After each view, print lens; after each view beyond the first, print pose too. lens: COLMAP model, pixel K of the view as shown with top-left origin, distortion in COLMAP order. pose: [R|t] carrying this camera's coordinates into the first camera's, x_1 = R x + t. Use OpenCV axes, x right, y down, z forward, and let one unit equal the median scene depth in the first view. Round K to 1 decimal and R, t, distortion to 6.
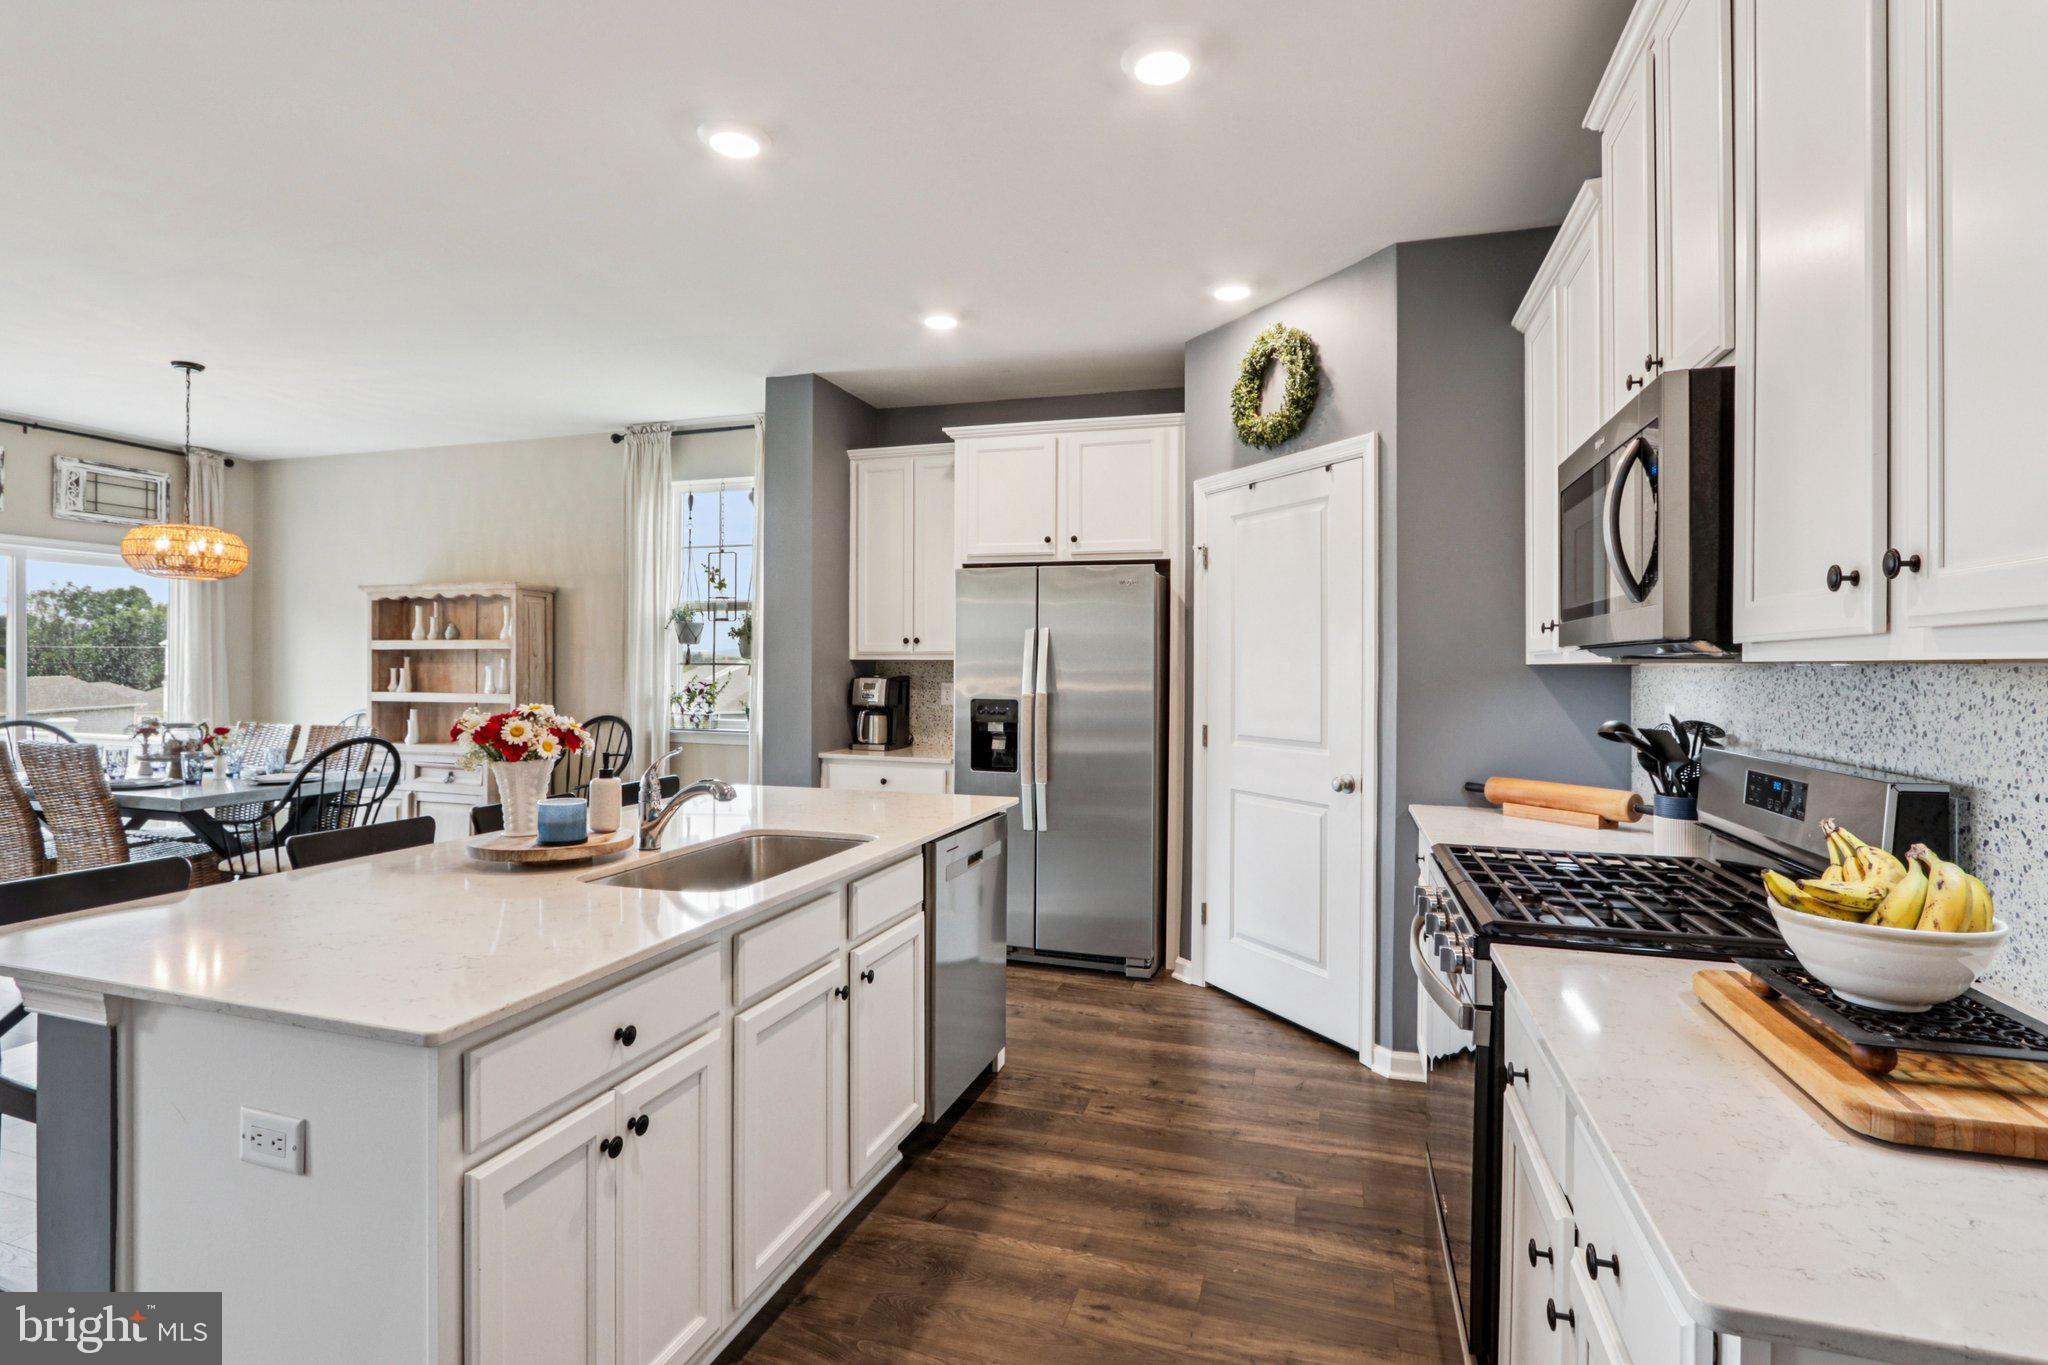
lens RADIAL K [[991.1, 0, 1010.0], [0, 991.1, 670.2], [0, 0, 1]] dist [-0.016822, 0.002097]
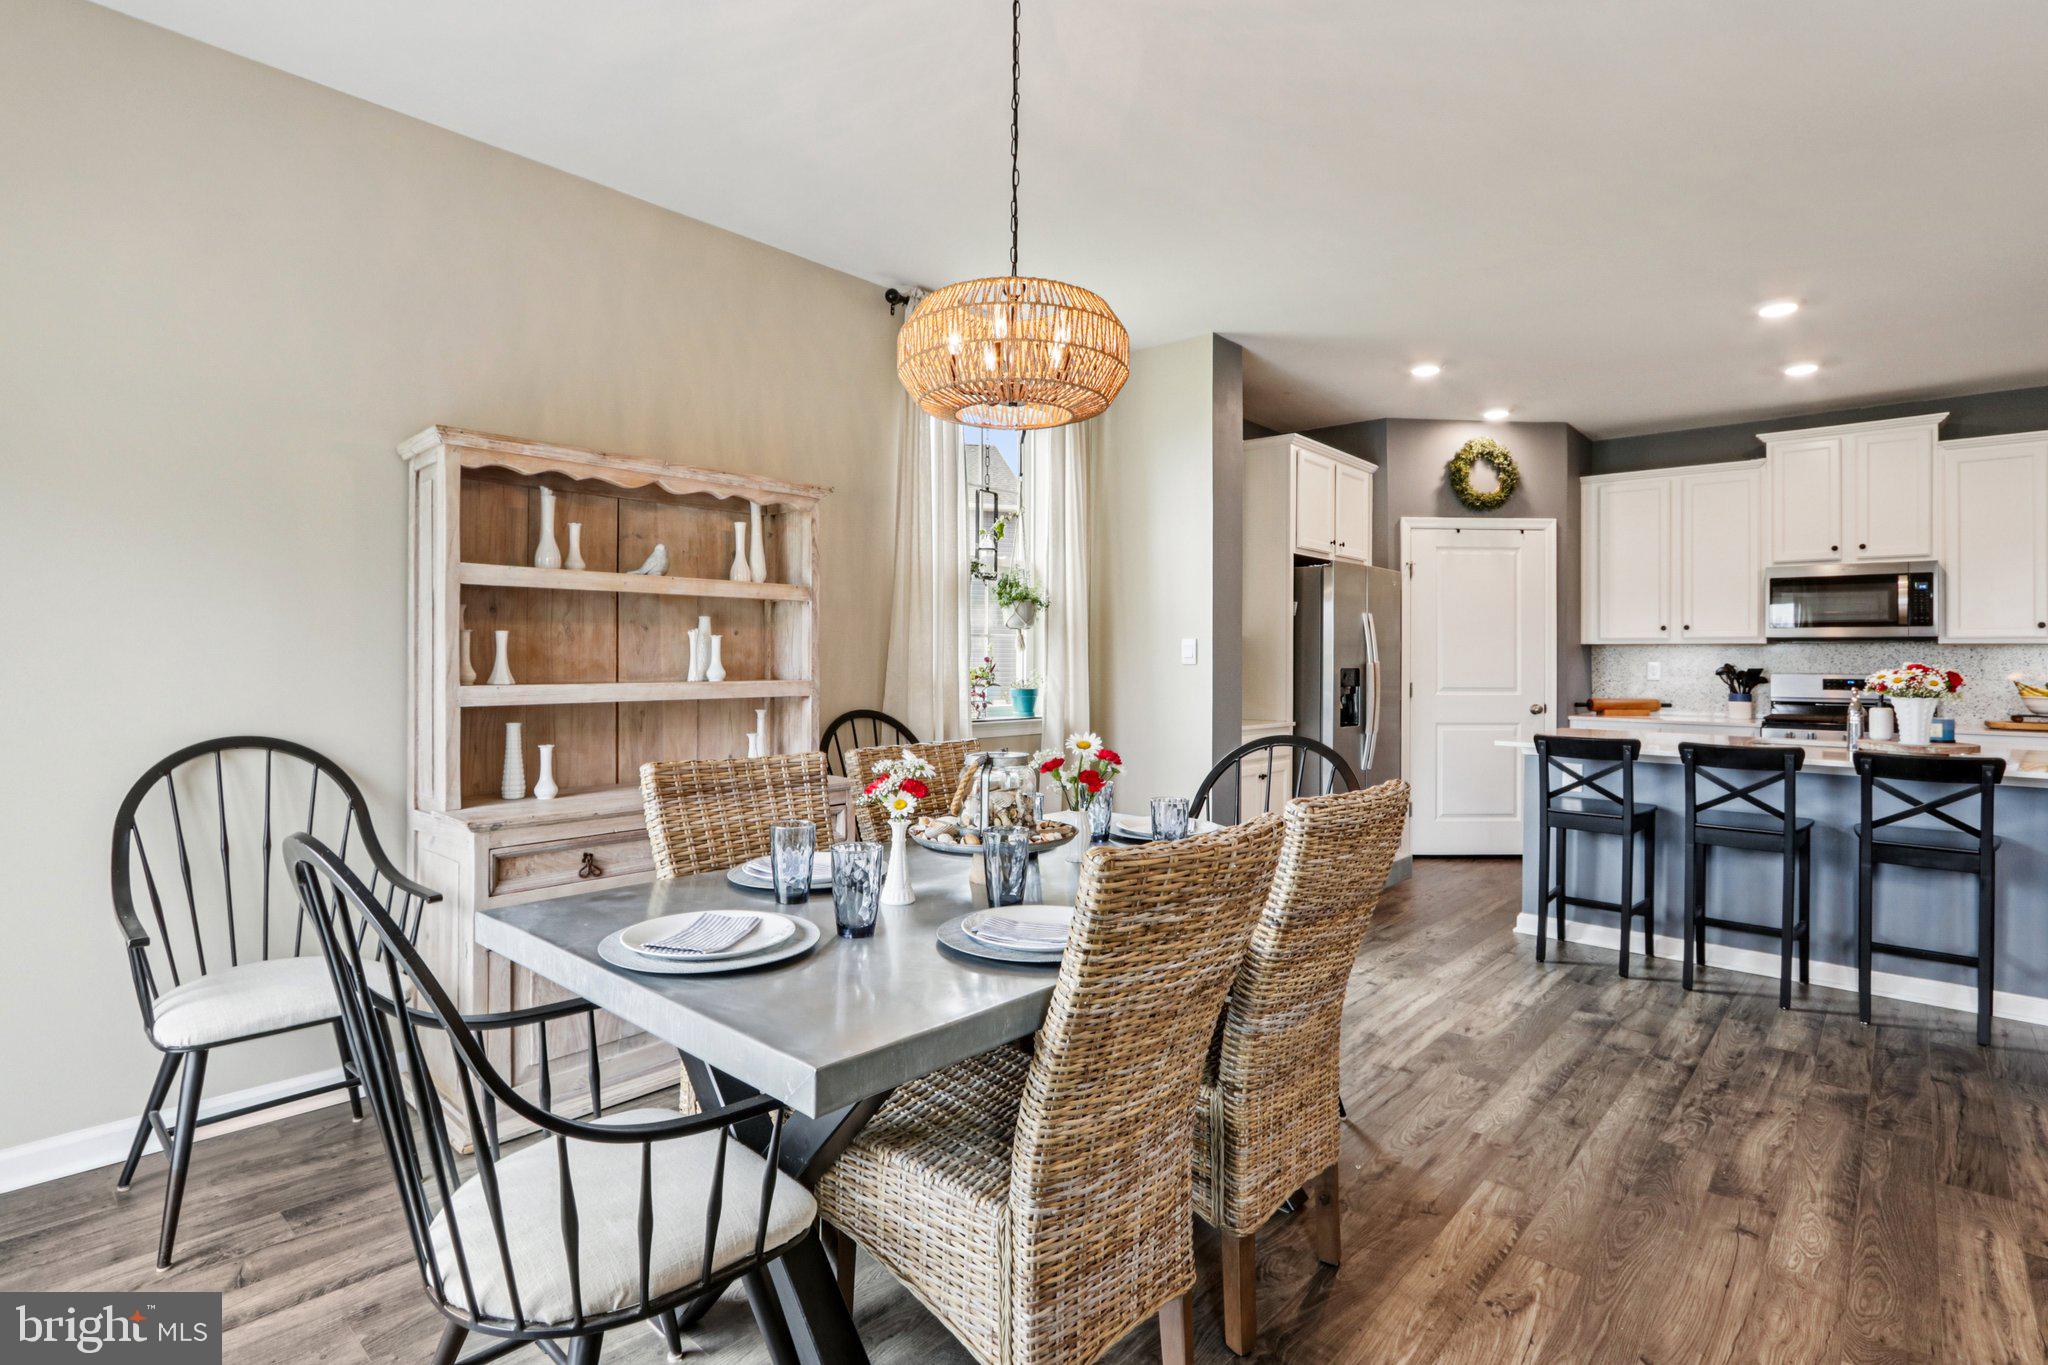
lens RADIAL K [[991.1, 0, 1018.0], [0, 991.1, 655.9], [0, 0, 1]] dist [-0.016822, 0.002097]
pose [[0.410564, -0.002050, 0.911830, -1.188894], [-0.002815, 0.999990, 0.003515, 0.009622], [-0.911828, -0.004010, 0.410554, 0.787088]]
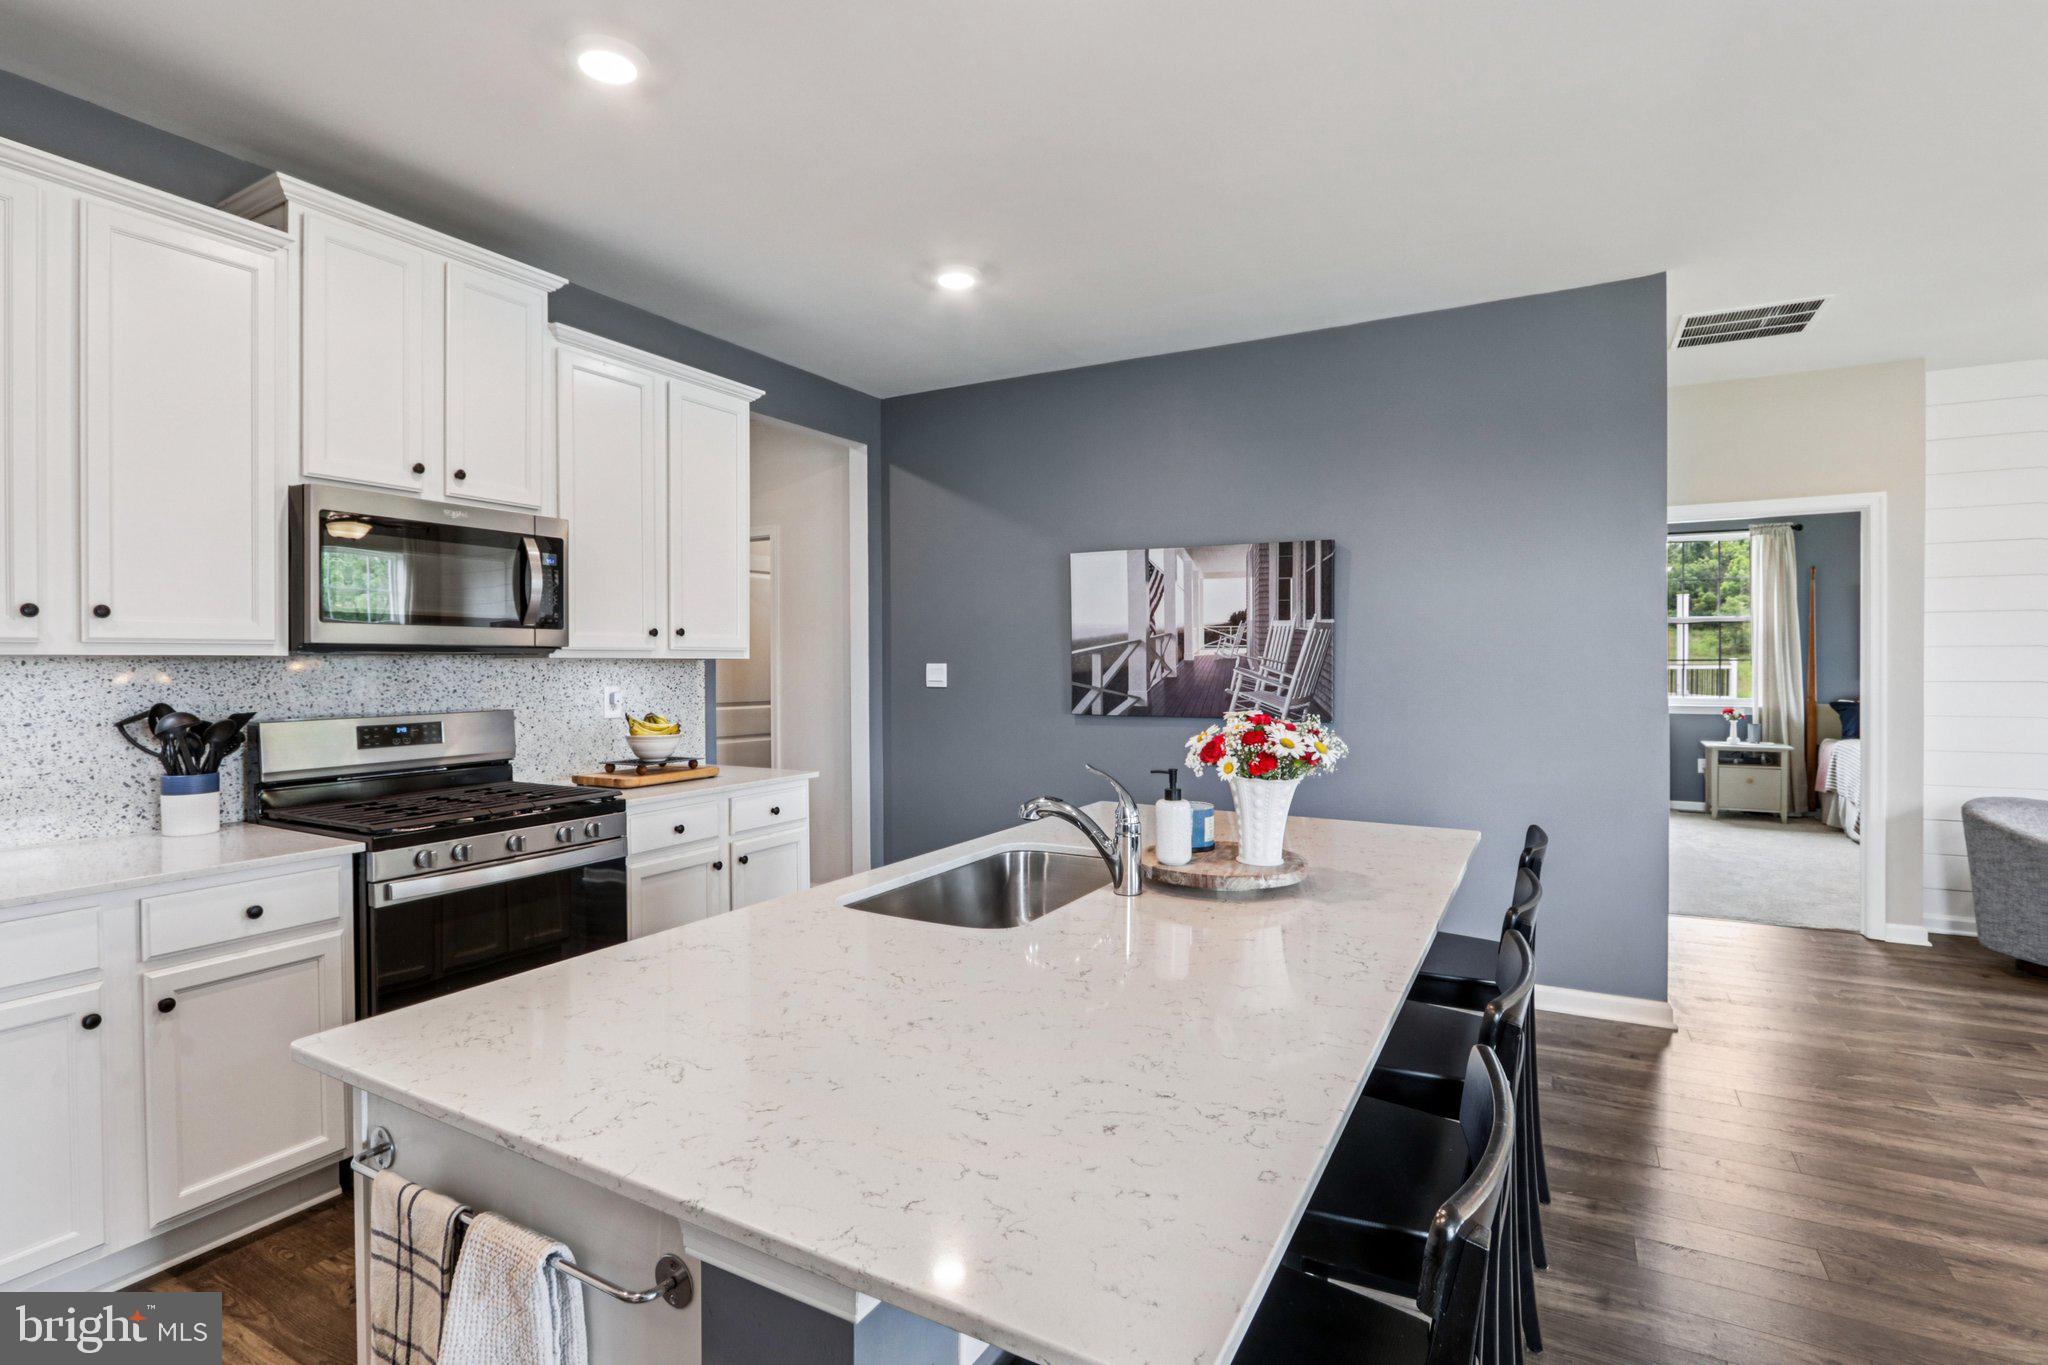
lens RADIAL K [[991.1, 0, 1022.2], [0, 991.1, 670.9], [0, 0, 1]] dist [-0.016822, 0.002097]
pose [[-0.980437, -0.009210, 0.196616, -0.215114], [-0.006917, 0.999900, 0.012341, -0.005354], [-0.196710, 0.010740, -0.980403, 0.888553]]
